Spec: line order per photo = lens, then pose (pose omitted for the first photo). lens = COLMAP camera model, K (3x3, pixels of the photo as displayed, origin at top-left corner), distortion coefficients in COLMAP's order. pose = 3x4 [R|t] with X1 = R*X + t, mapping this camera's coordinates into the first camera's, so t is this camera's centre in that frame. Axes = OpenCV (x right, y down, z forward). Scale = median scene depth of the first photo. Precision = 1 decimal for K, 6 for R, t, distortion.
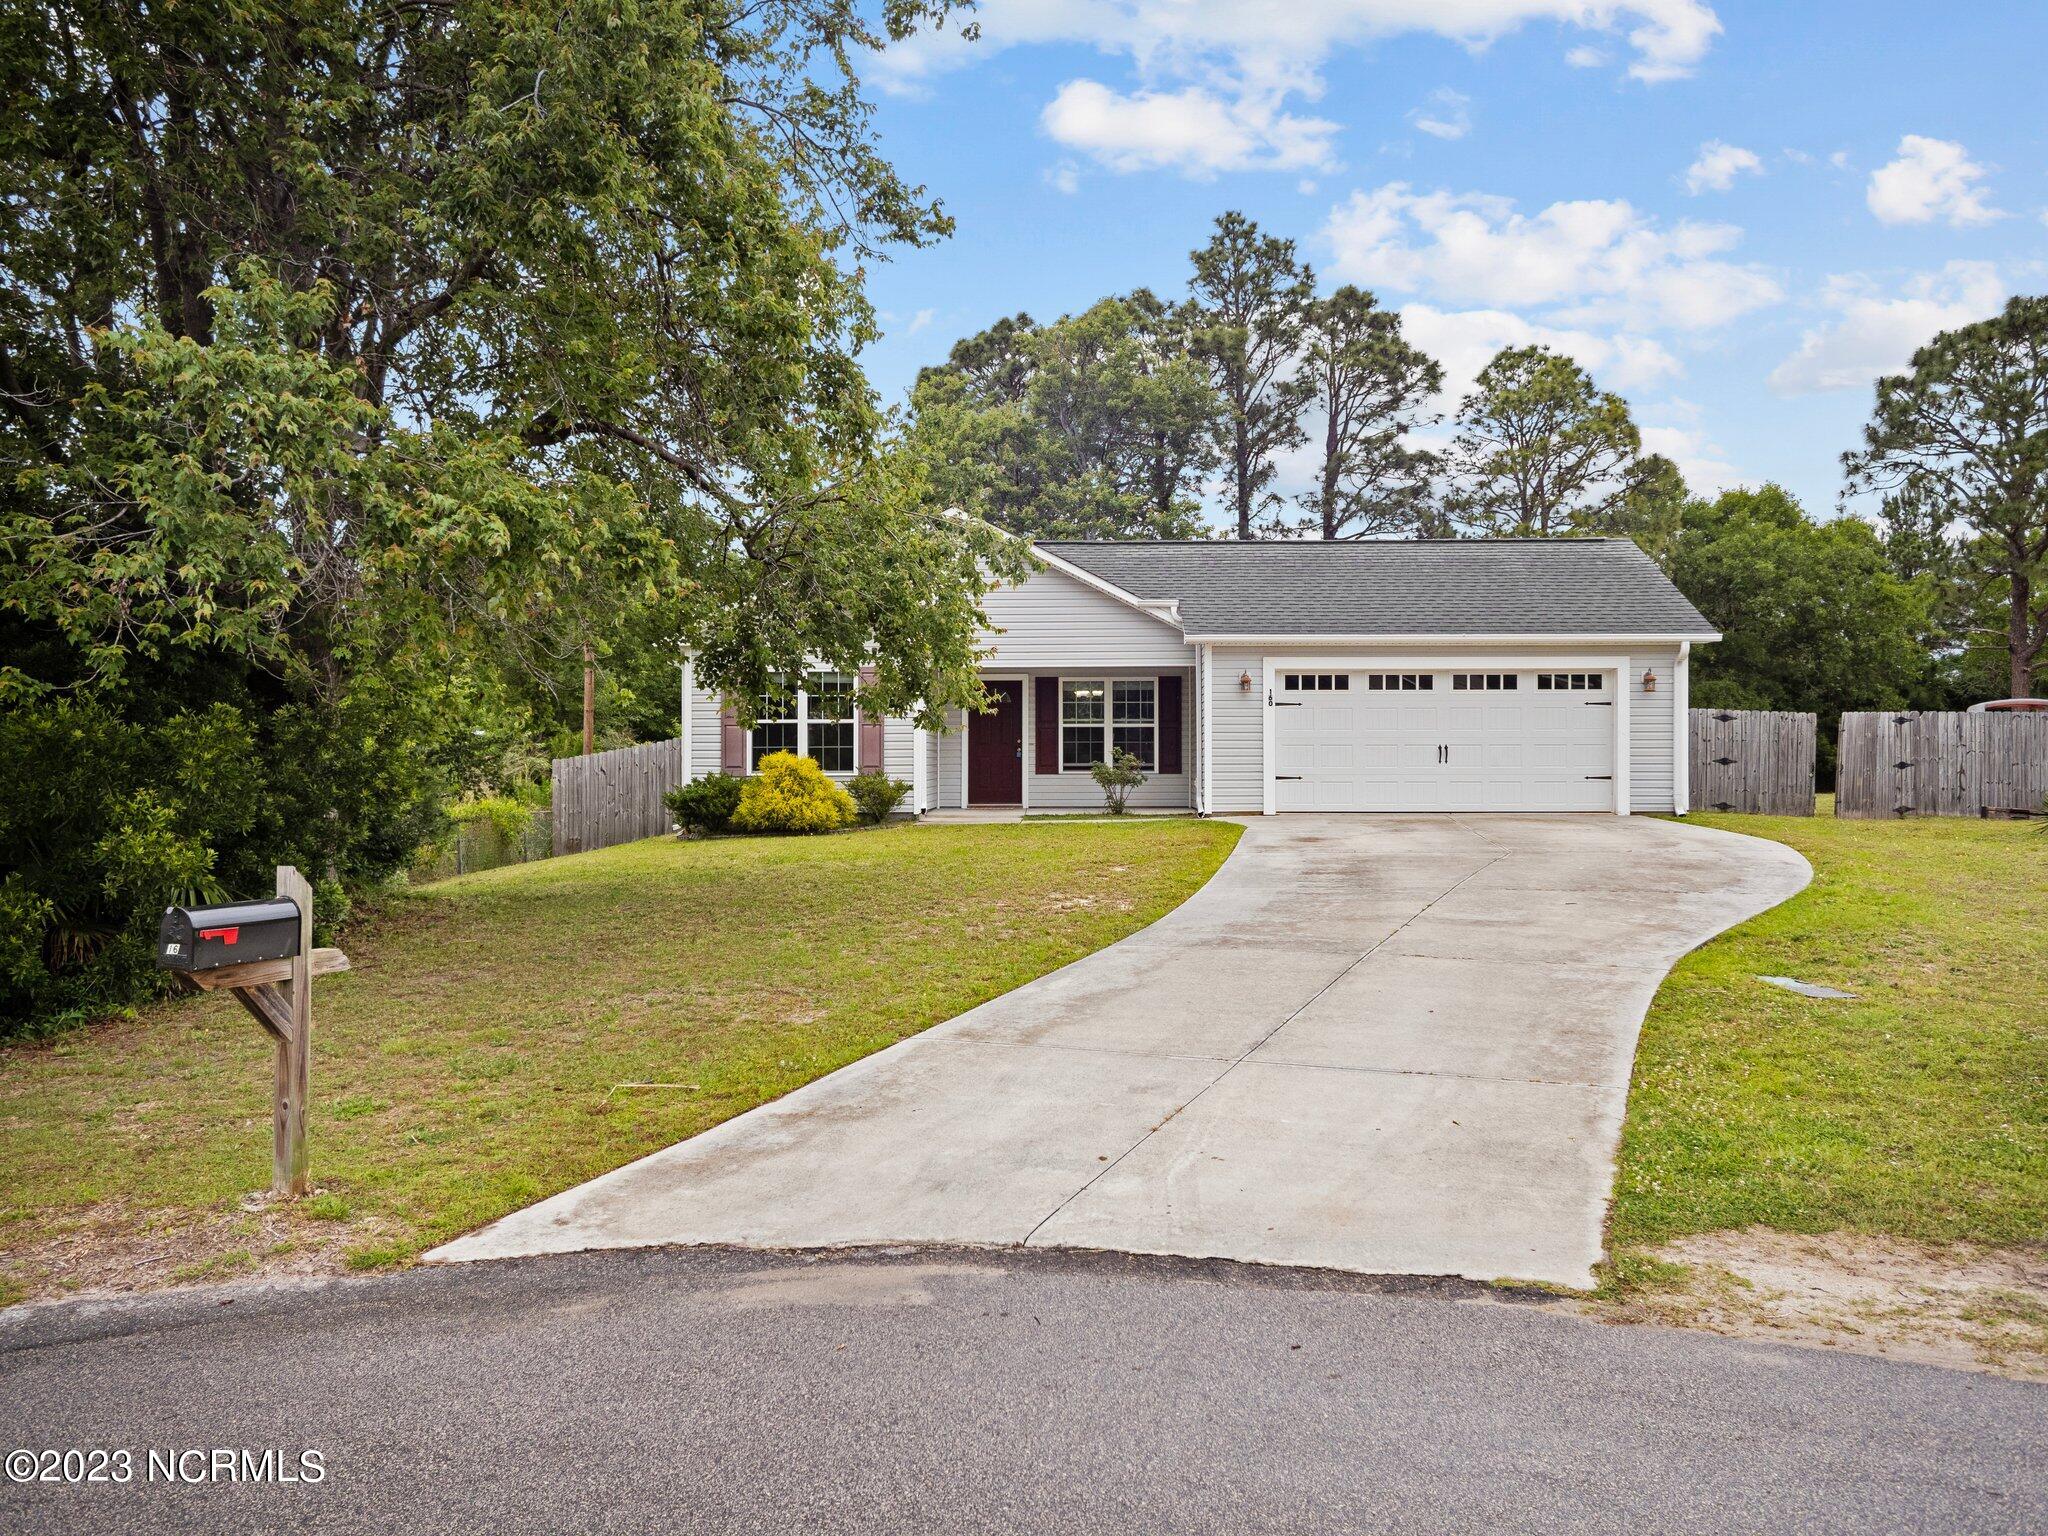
lens RADIAL K [[1640.3, 0, 1020.5], [0, 1640.3, 755.2], [0, 0, 1]] dist [-0.000767, 0.019567]
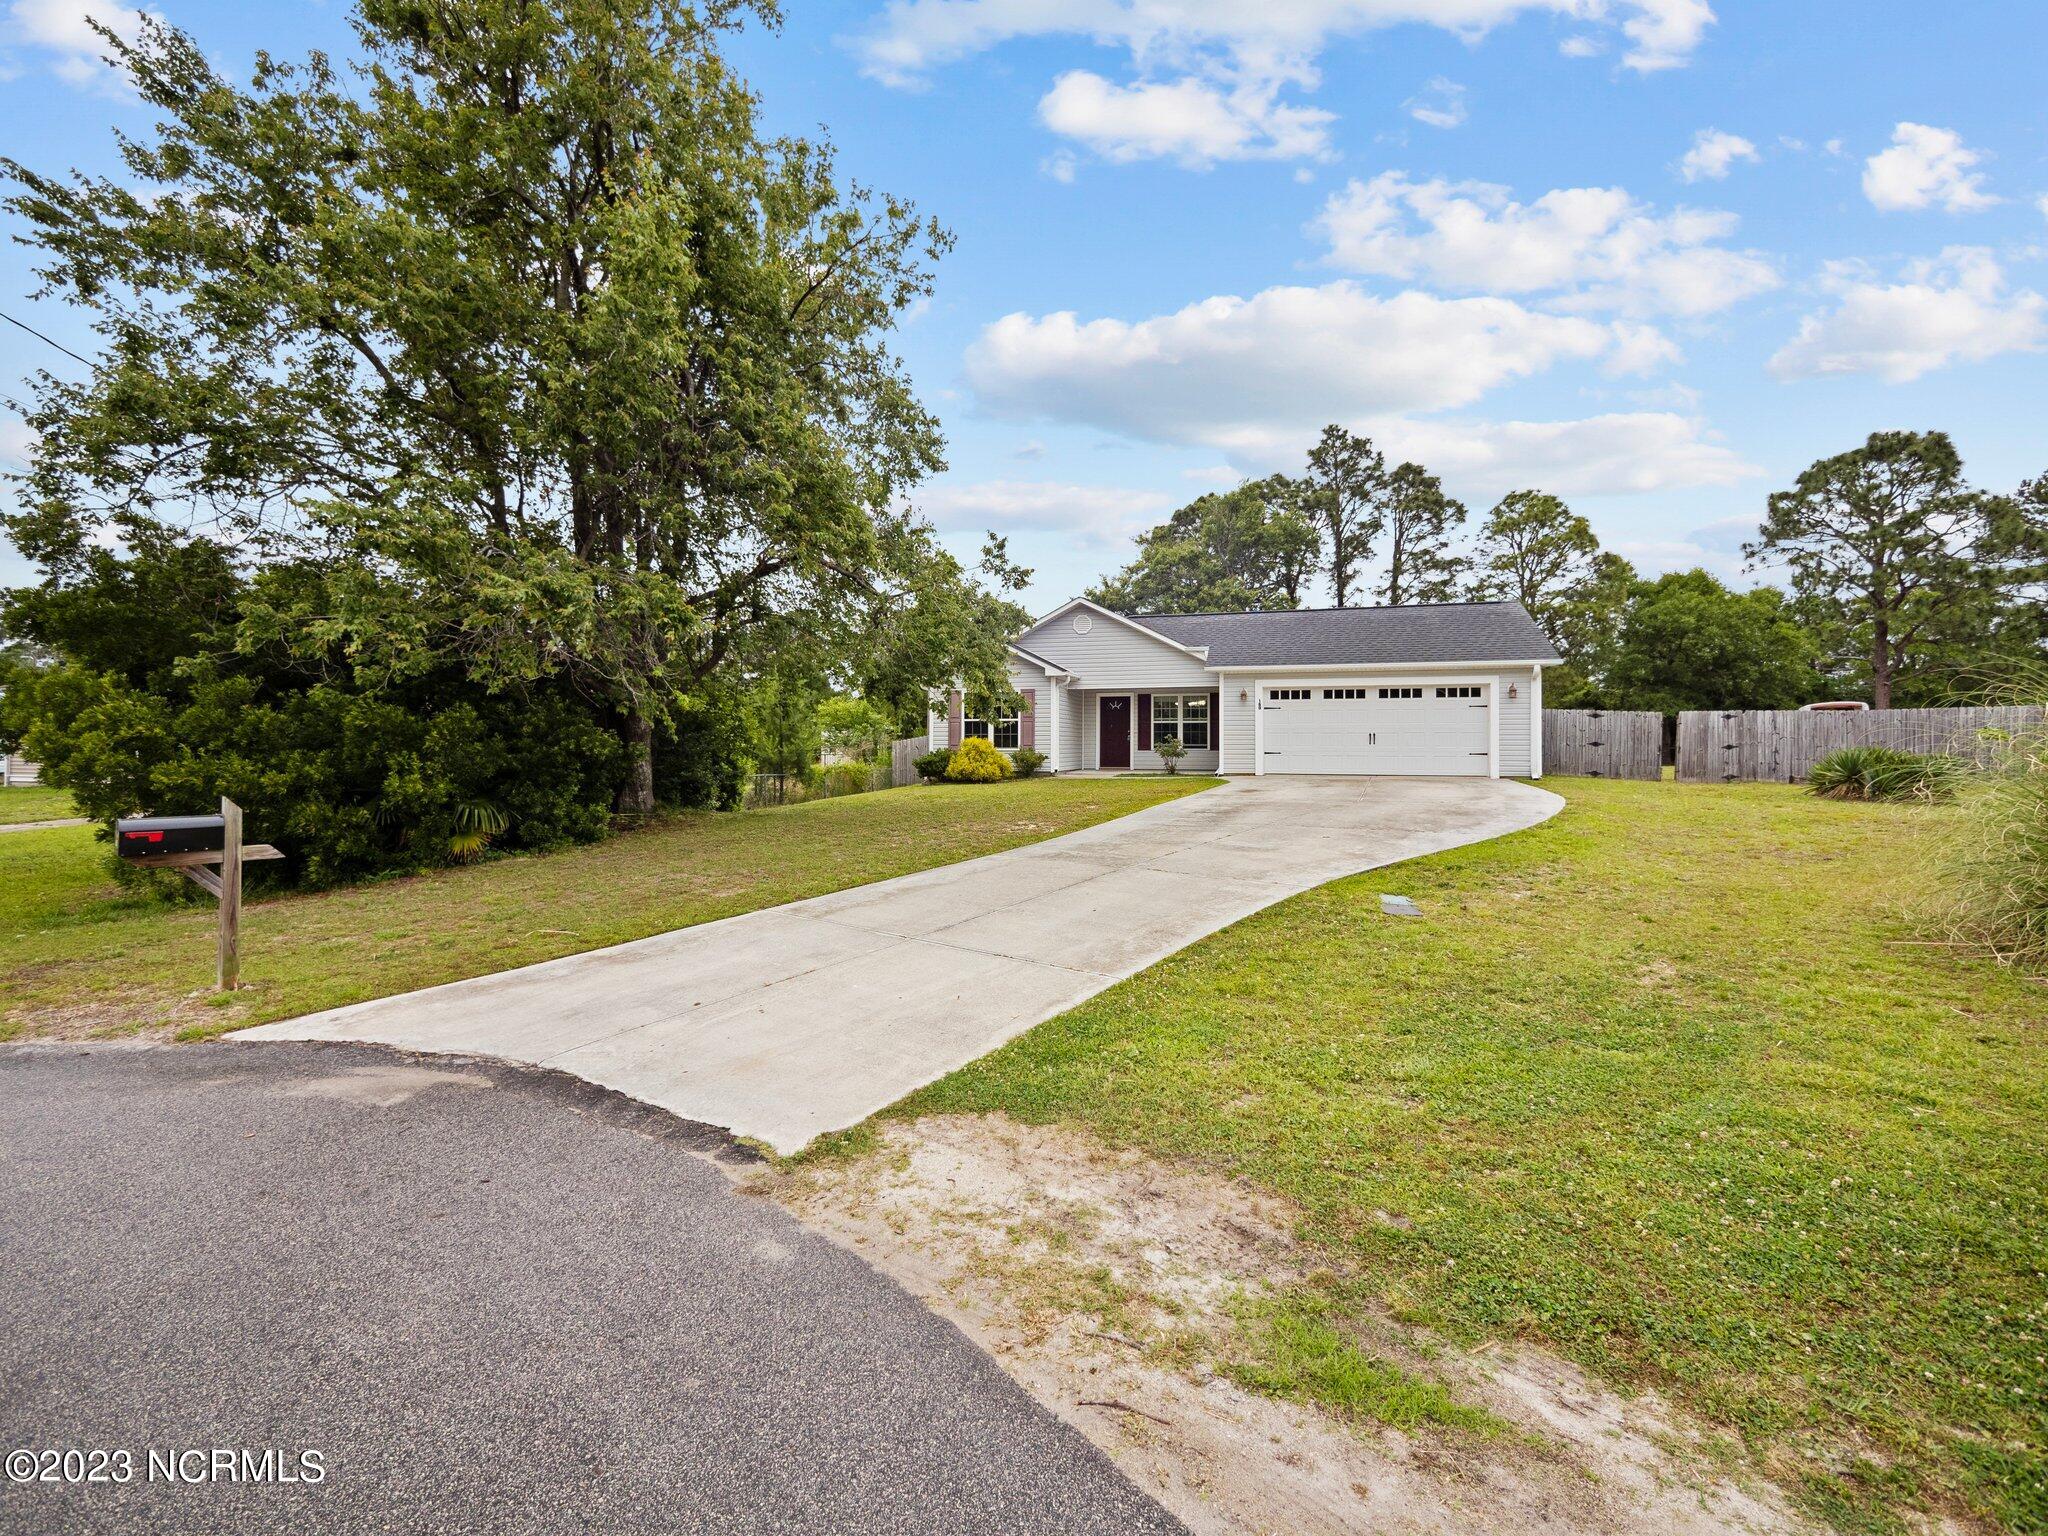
lens RADIAL K [[872.1, 0, 1027.5], [0, 872.1, 736.5], [0, 0, 1]] dist [-0.005071, 0.000932]
pose [[0.964317, 0.000971, -0.264748, 0.140771], [-0.002336, 0.999986, -0.004840, 0.001895], [0.264739, 0.005286, 0.964306, 0.082268]]
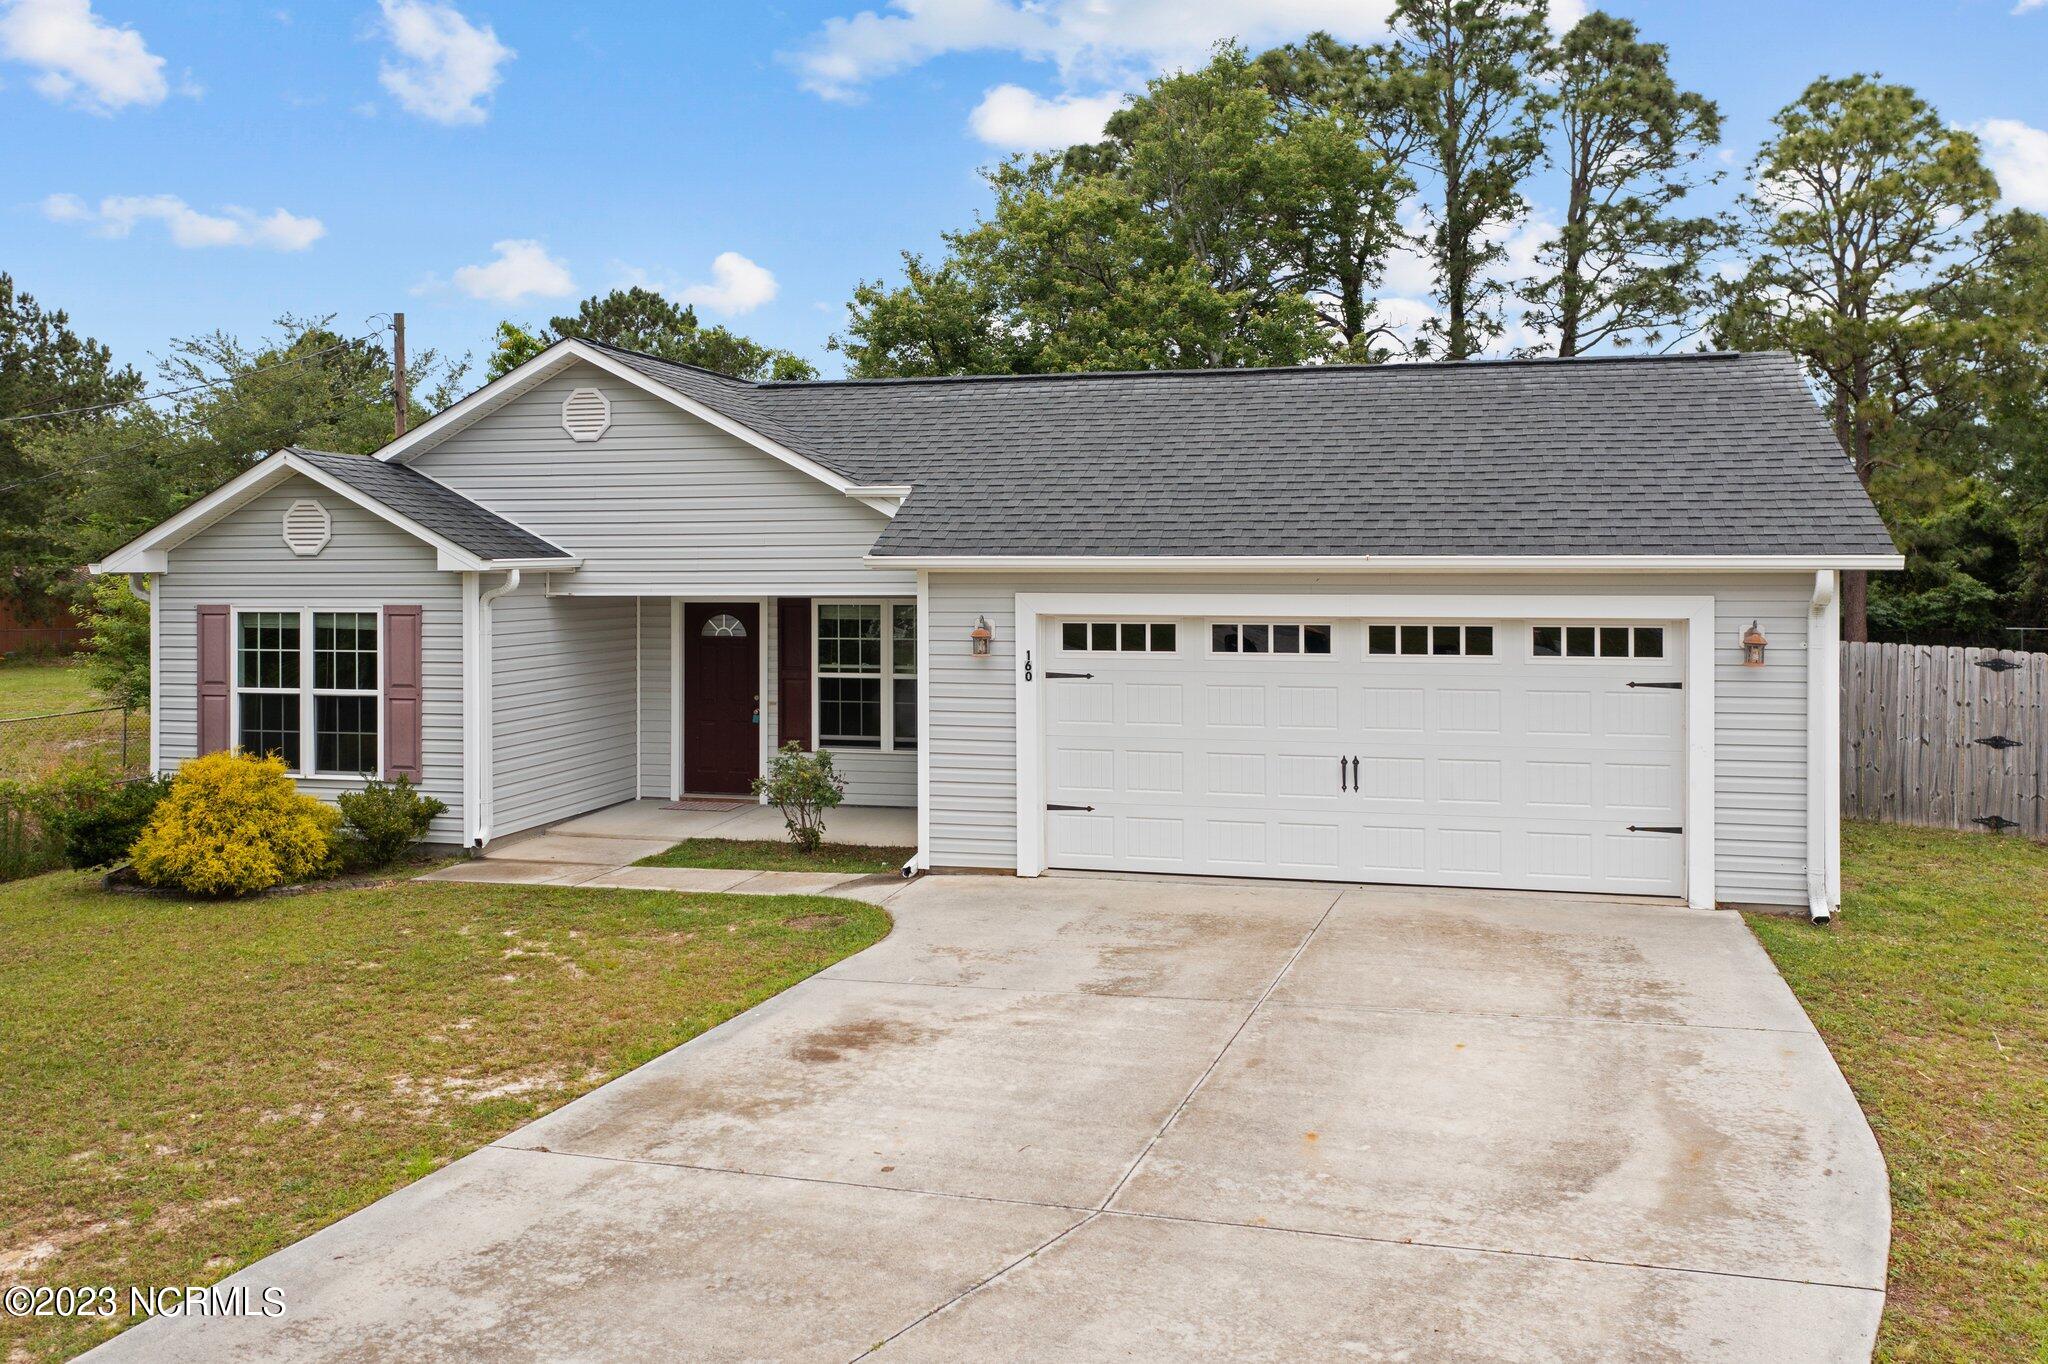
lens RADIAL K [[1648.7, 0, 1017.1], [0, 1648.7, 560.0], [0, 0, 1]] dist [-0.007558, -0.007013]
pose [[0.974842, -0.001188, -0.222894, 0.240985], [0.001902, 0.999994, 0.002990, -0.064124], [0.222889, -0.003339, 0.974838, 0.401753]]
